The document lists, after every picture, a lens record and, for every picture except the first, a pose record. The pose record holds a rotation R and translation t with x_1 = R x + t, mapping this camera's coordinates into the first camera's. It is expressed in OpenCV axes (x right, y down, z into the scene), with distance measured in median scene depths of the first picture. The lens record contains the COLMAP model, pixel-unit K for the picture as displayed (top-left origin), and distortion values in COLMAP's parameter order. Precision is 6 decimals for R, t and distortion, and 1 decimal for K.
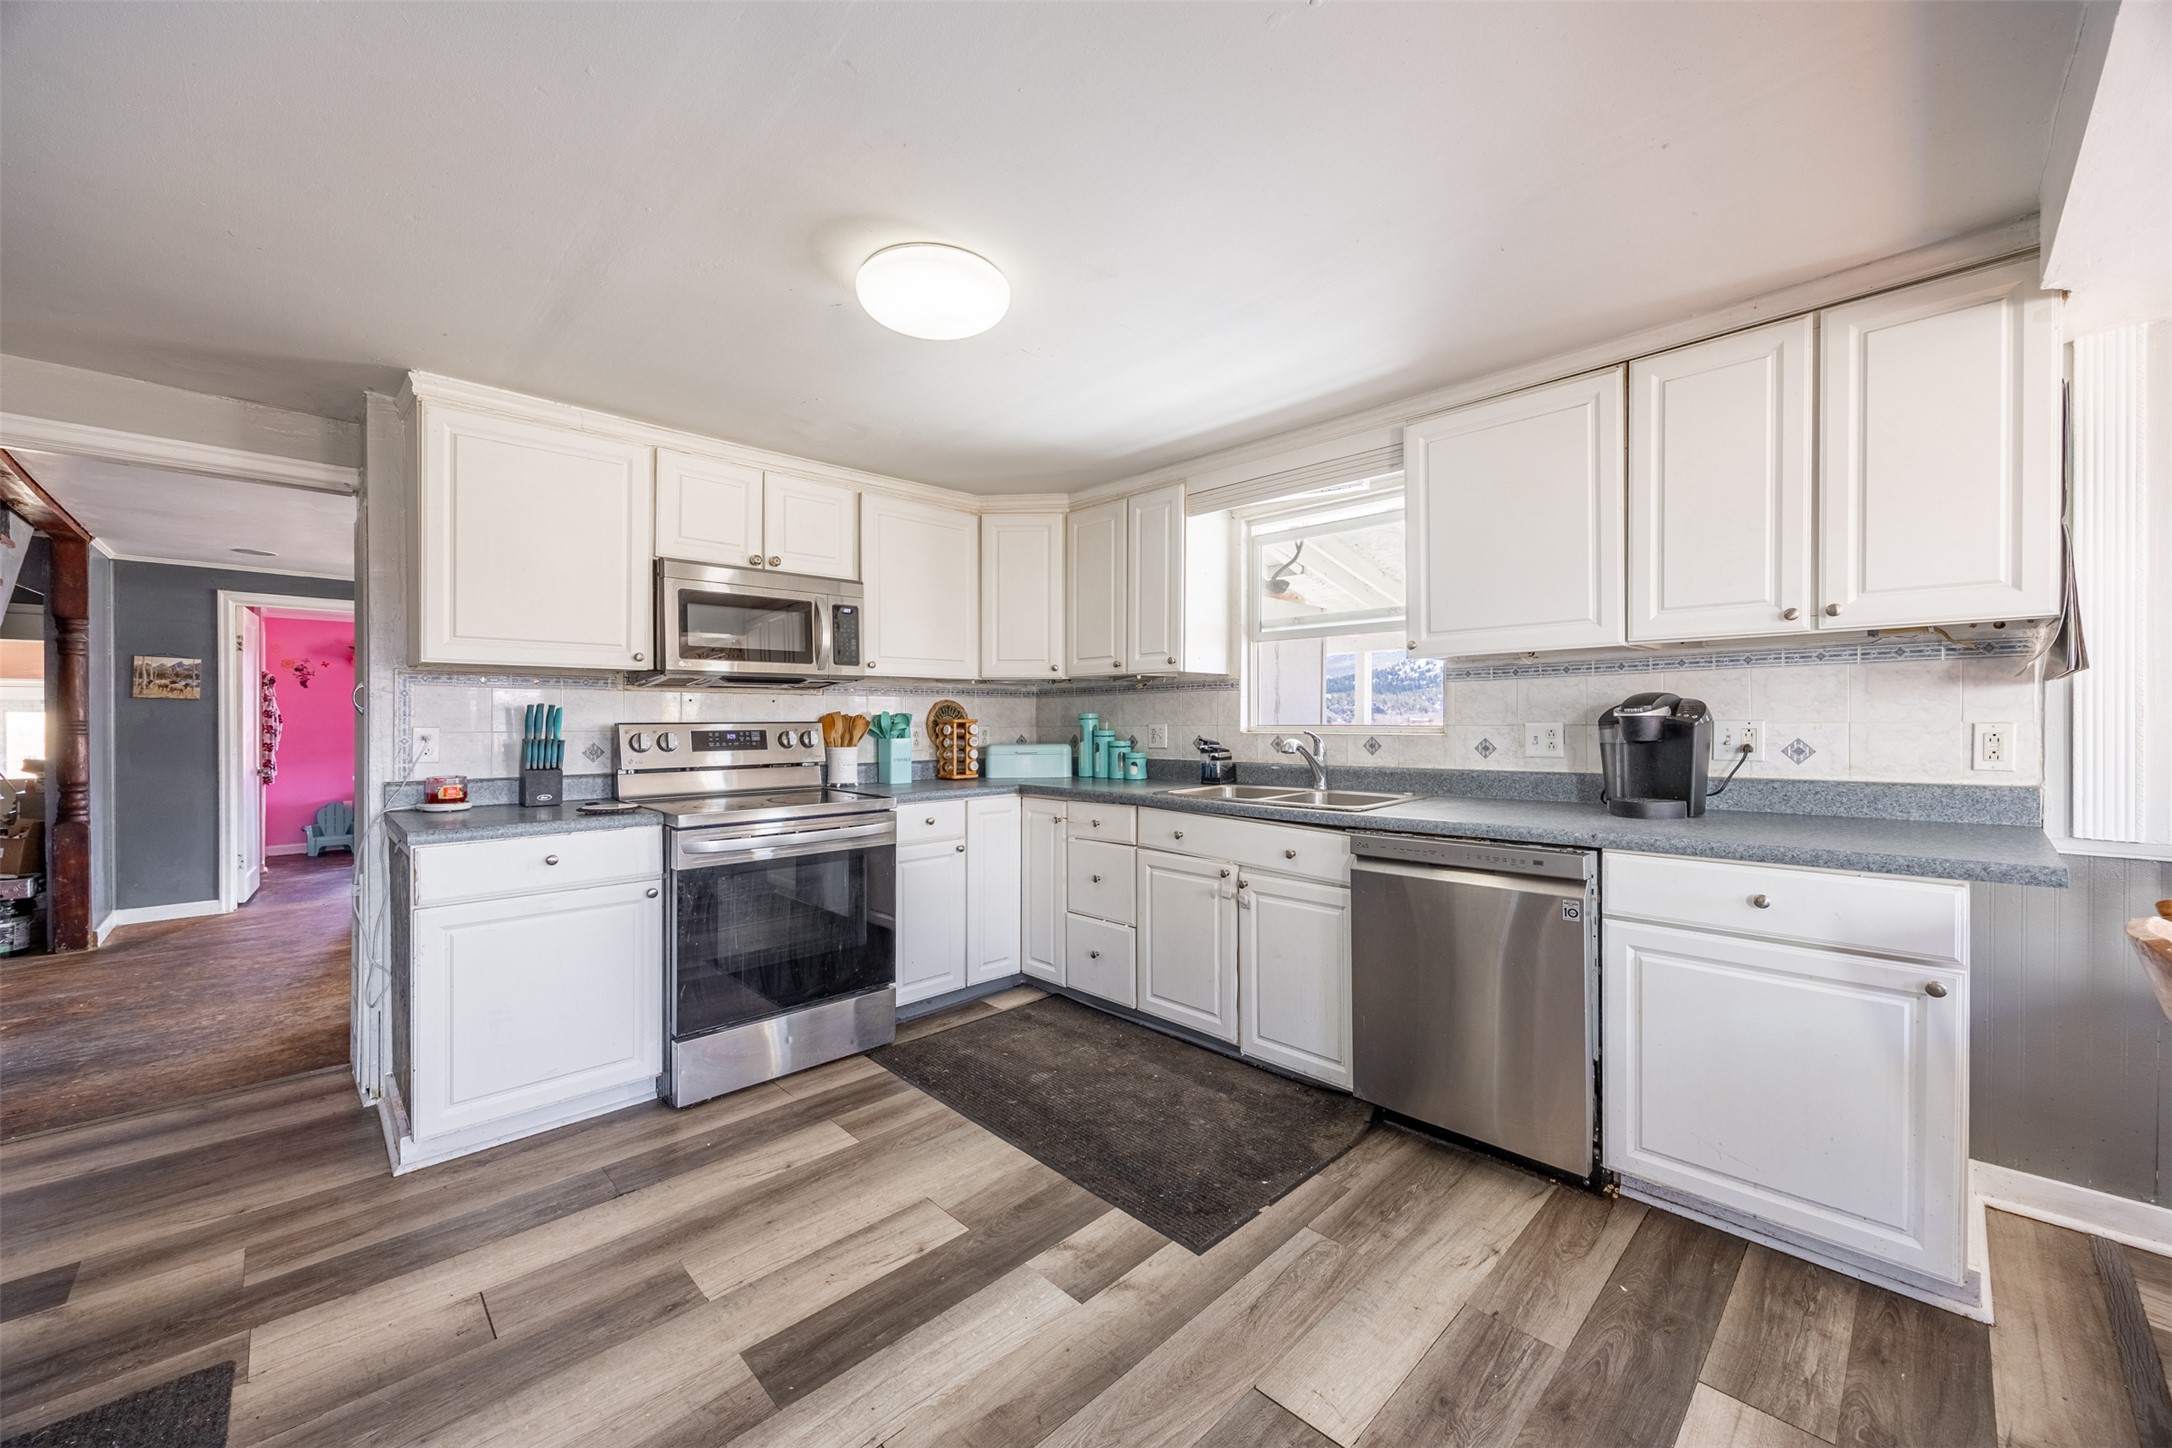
lens RADIAL K [[835.3, 0, 1096.7], [0, 835.3, 712.2], [0, 0, 1]] dist [-0.003011, 0.000486]
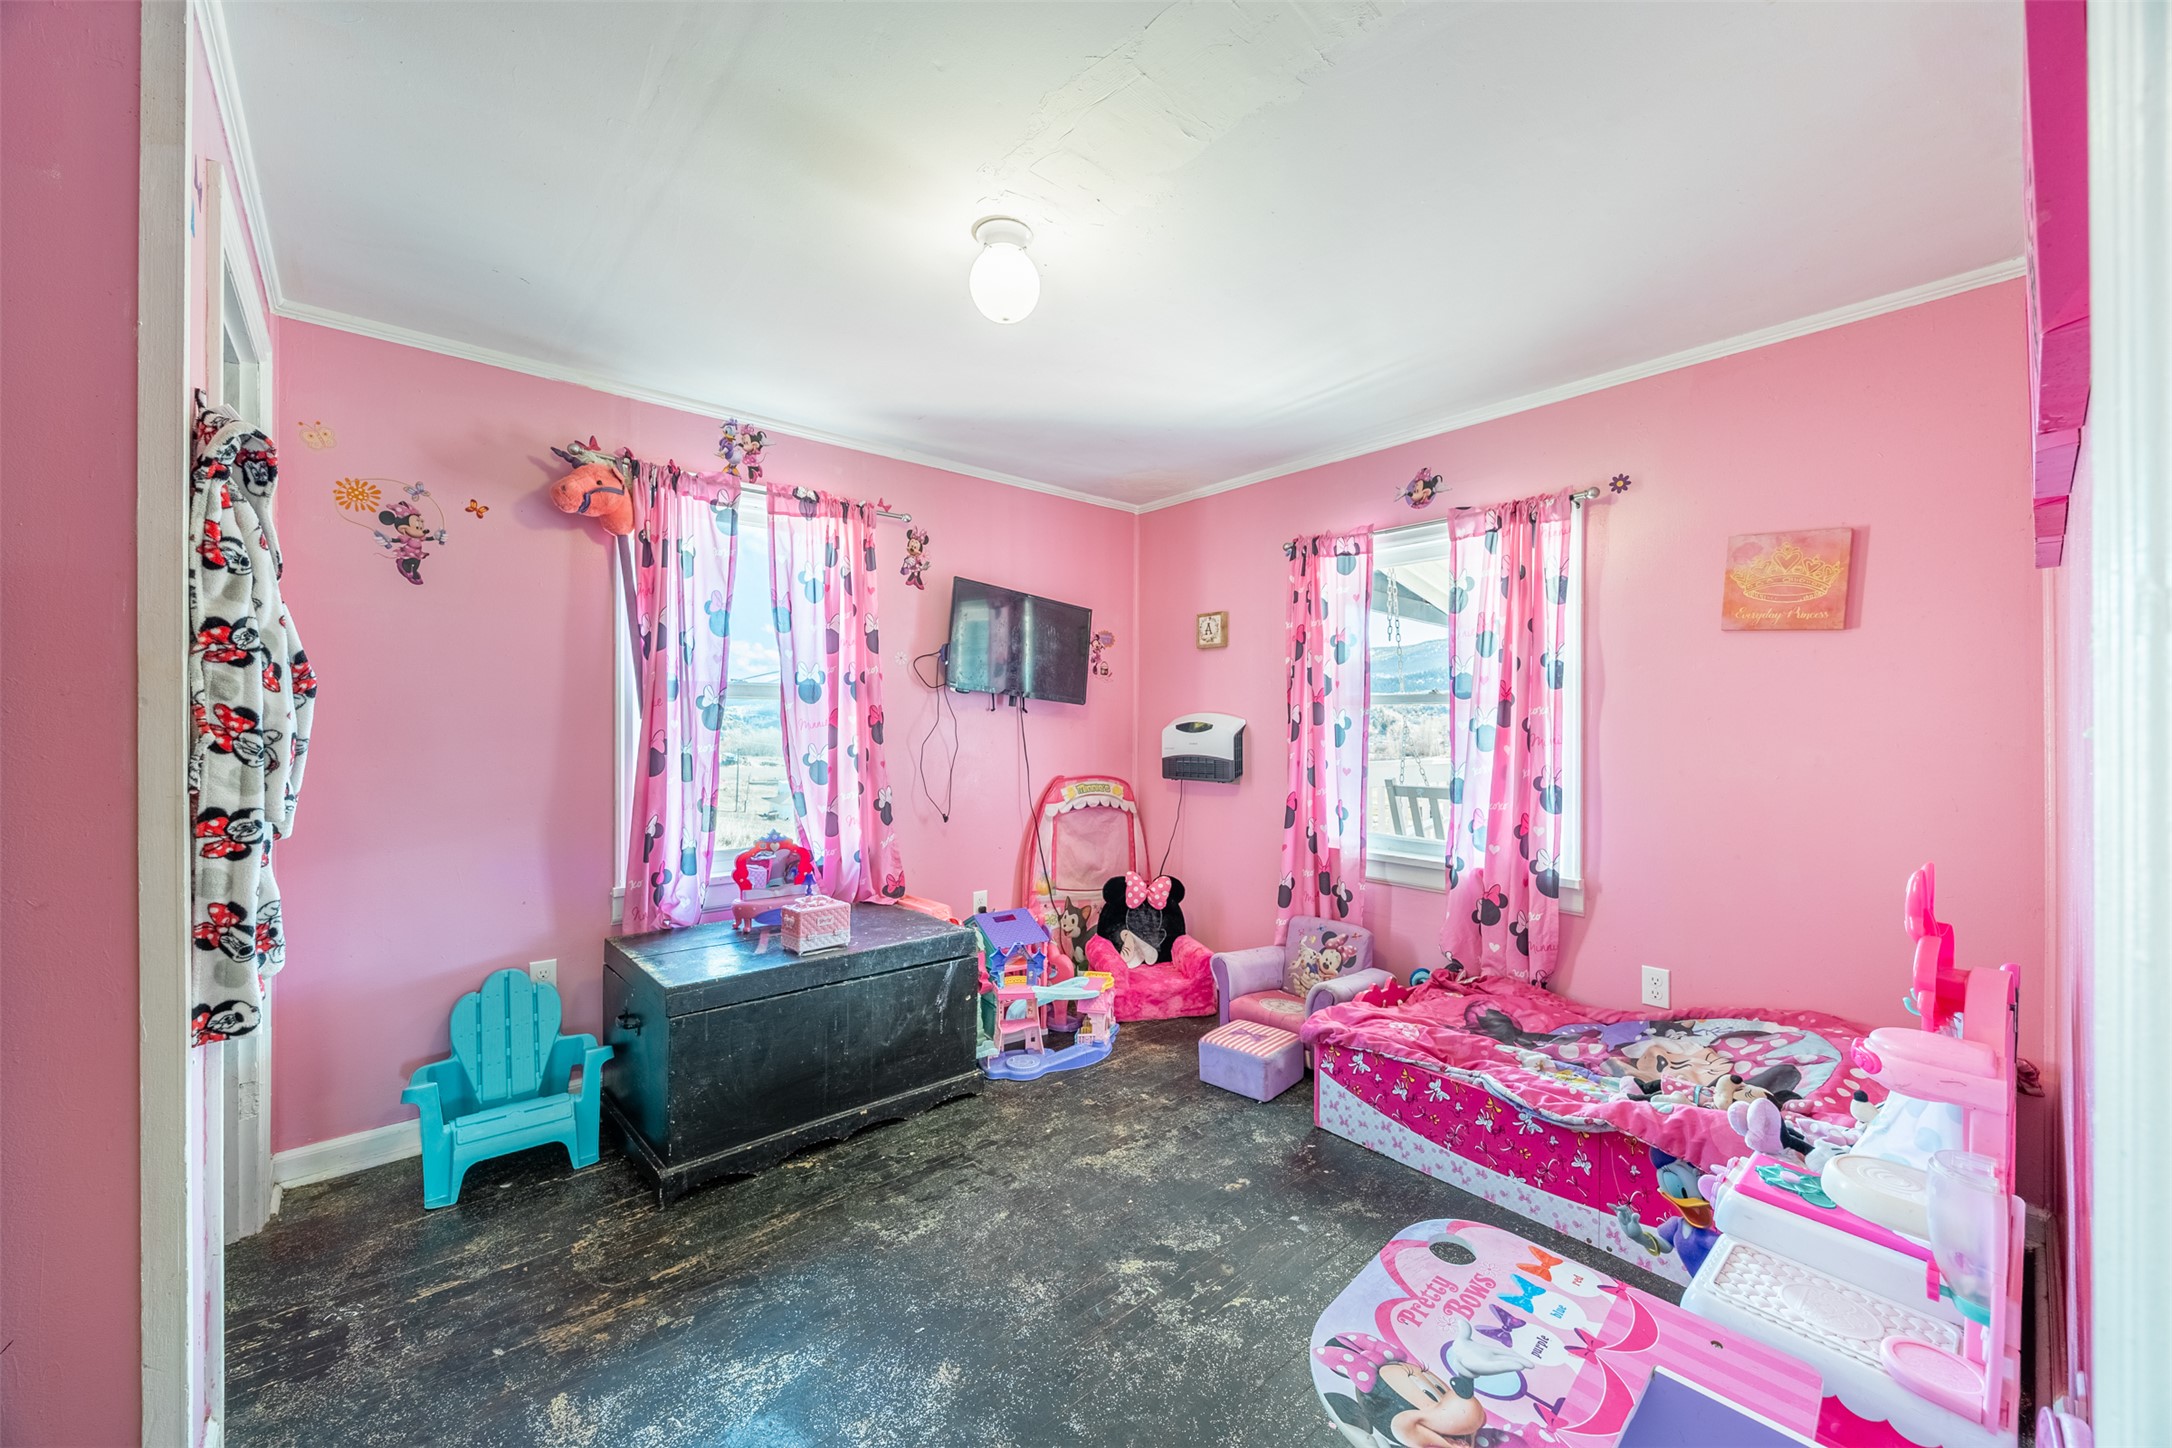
lens RADIAL K [[835.3, 0, 1085.6], [0, 835.3, 715.0], [0, 0, 1]] dist [-0.003011, 0.000486]
pose [[0.997671, 0.004624, -0.068059, -0.705311], [-0.004484, 0.999987, 0.002218, 0.014166], [0.068068, -0.001908, 0.997679, 0.735366]]
